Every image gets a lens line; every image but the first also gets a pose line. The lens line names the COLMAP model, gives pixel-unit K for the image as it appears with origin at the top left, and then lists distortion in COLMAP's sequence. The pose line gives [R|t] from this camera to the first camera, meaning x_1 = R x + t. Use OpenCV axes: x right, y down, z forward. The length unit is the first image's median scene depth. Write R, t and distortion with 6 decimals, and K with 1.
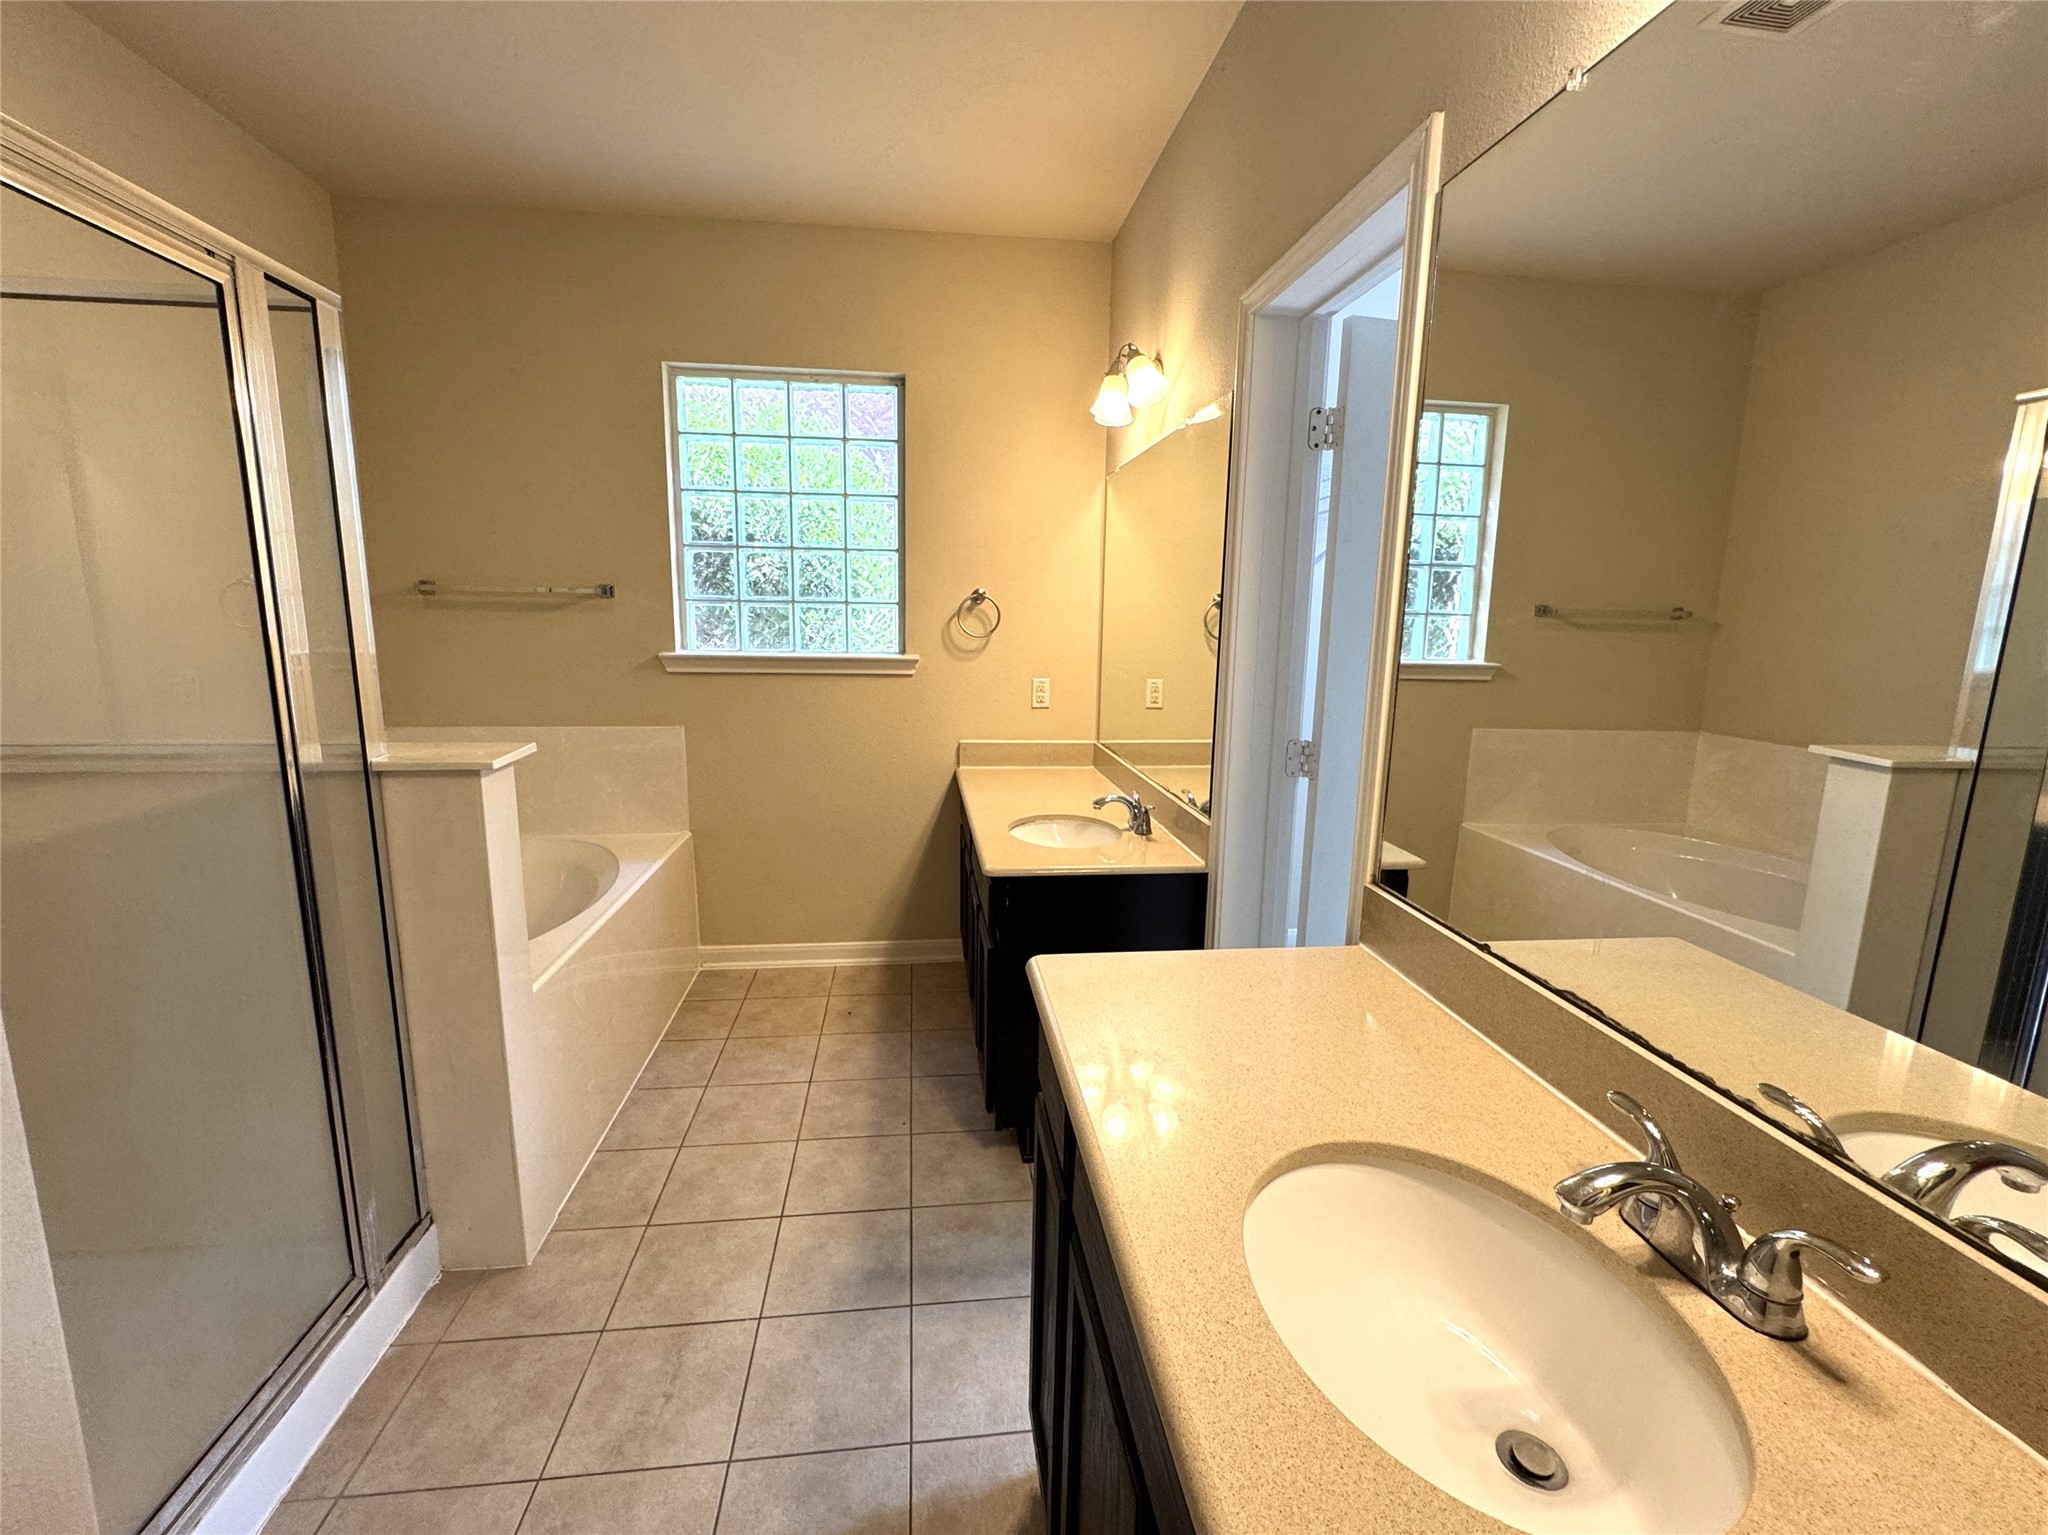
lens RADIAL K [[834.7, 0, 1019.7], [0, 834.7, 757.0], [0, 0, 1]] dist [0.001226, -0.000041]
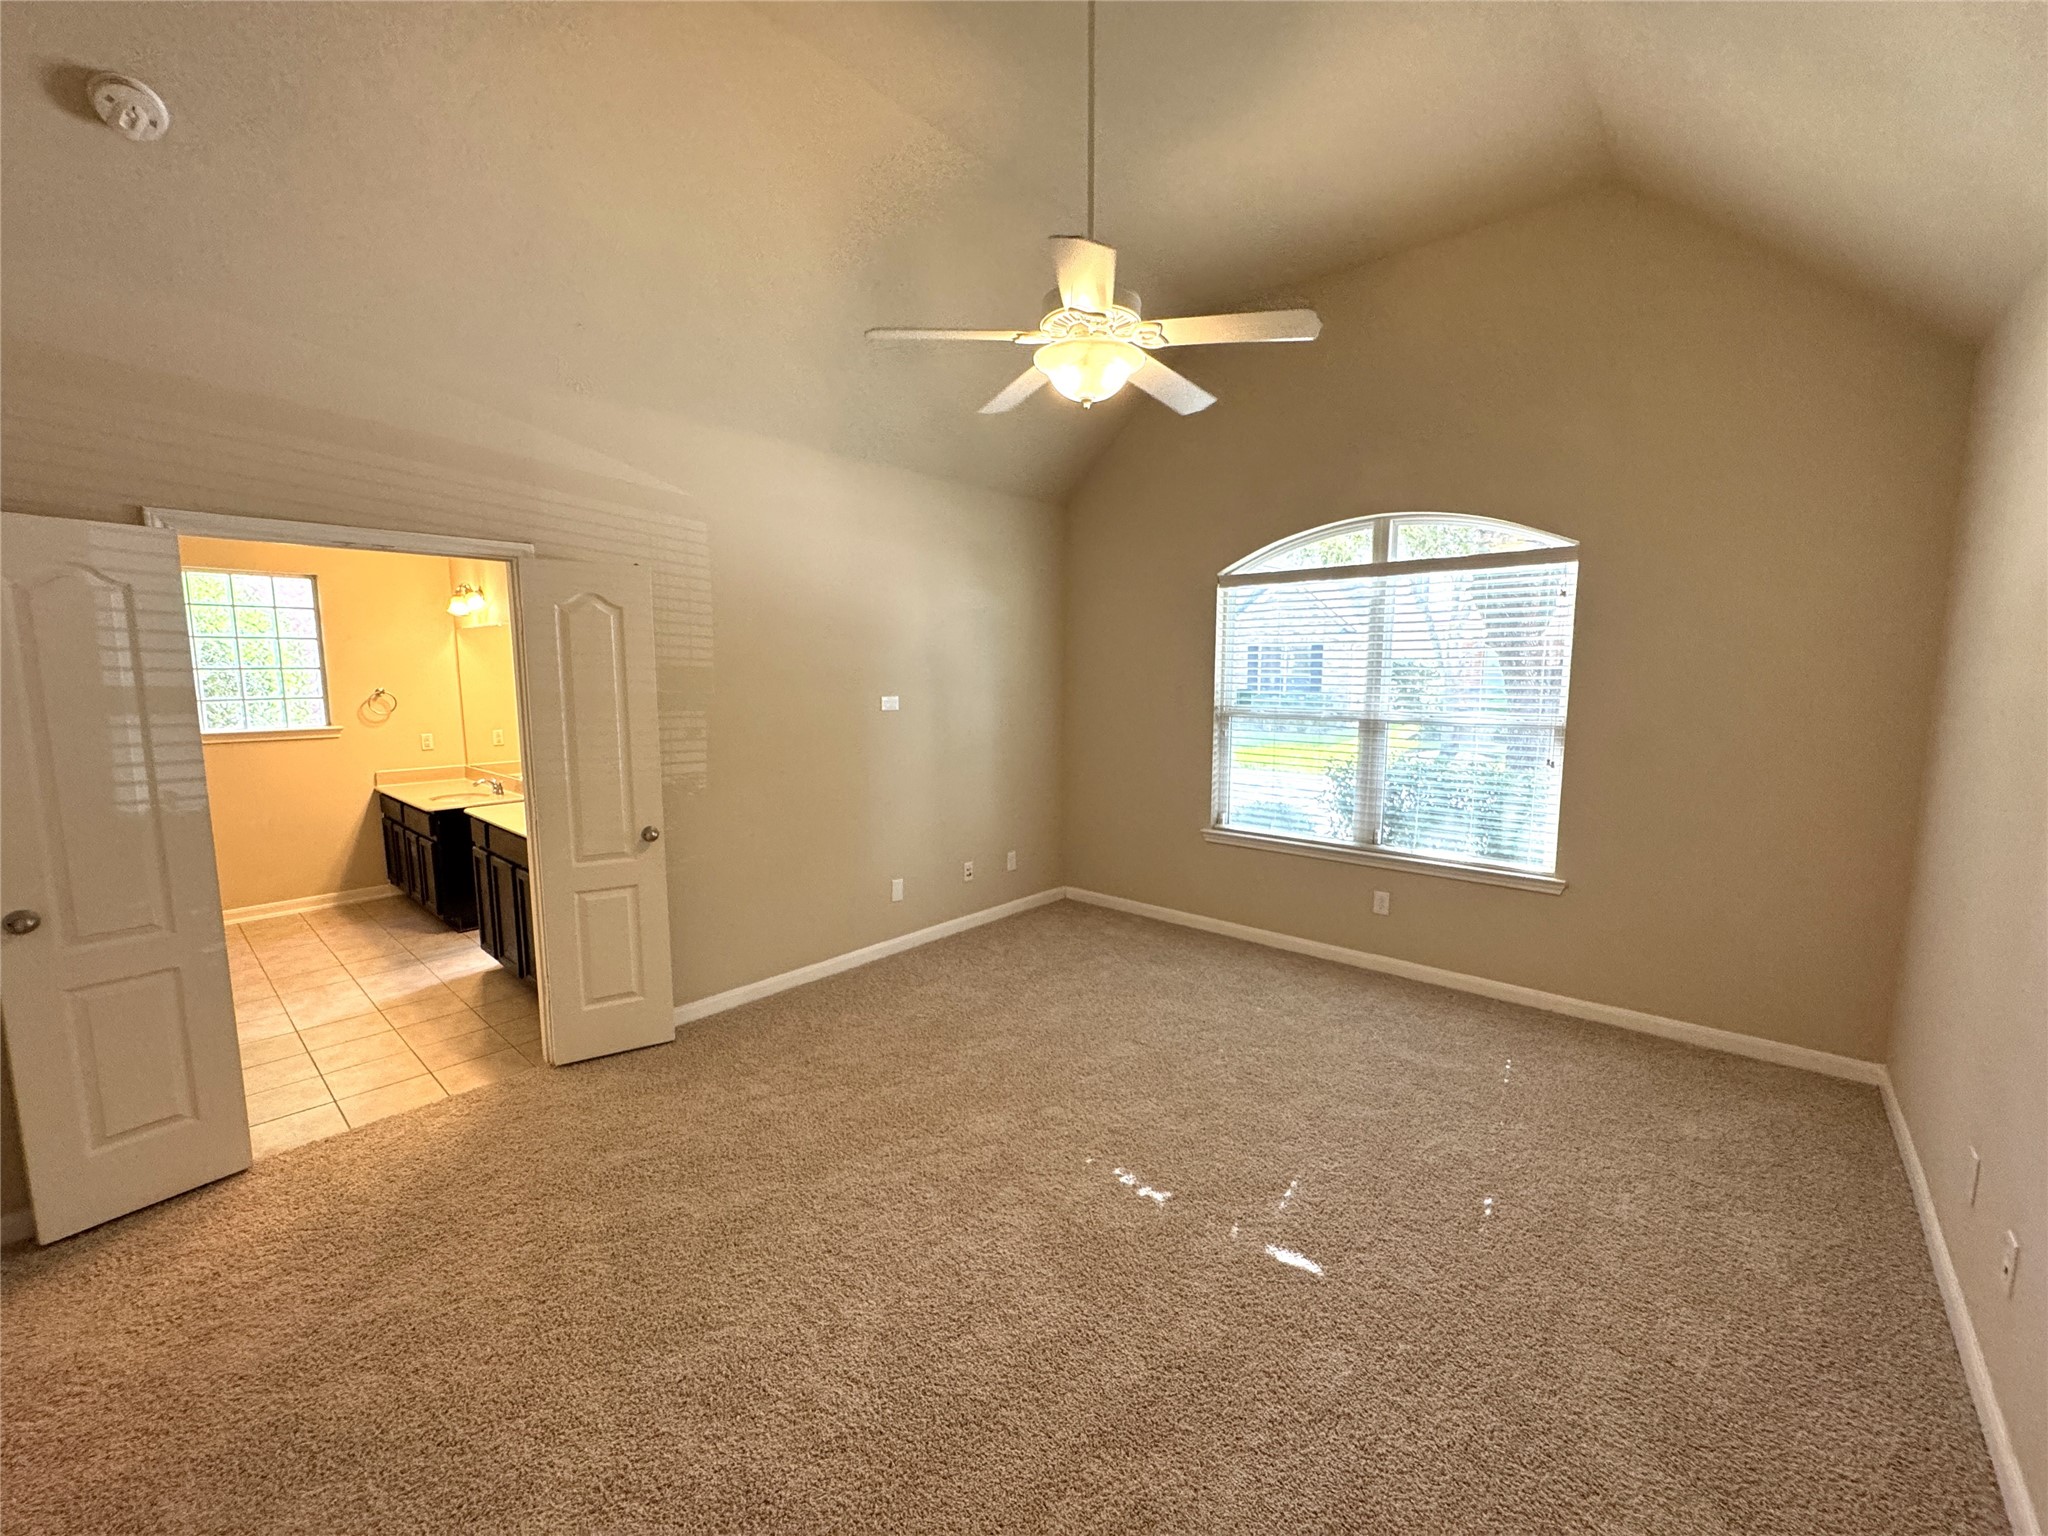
lens RADIAL K [[834.7, 0, 1020.7], [0, 834.7, 771.4], [0, 0, 1]] dist [0.001226, -0.000041]
pose [[0.750375, -0.099031, 0.653552, -0.220441], [0.128878, 0.991658, 0.002292, 0.166172], [-0.648327, 0.082509, 0.756879, -1.356298]]
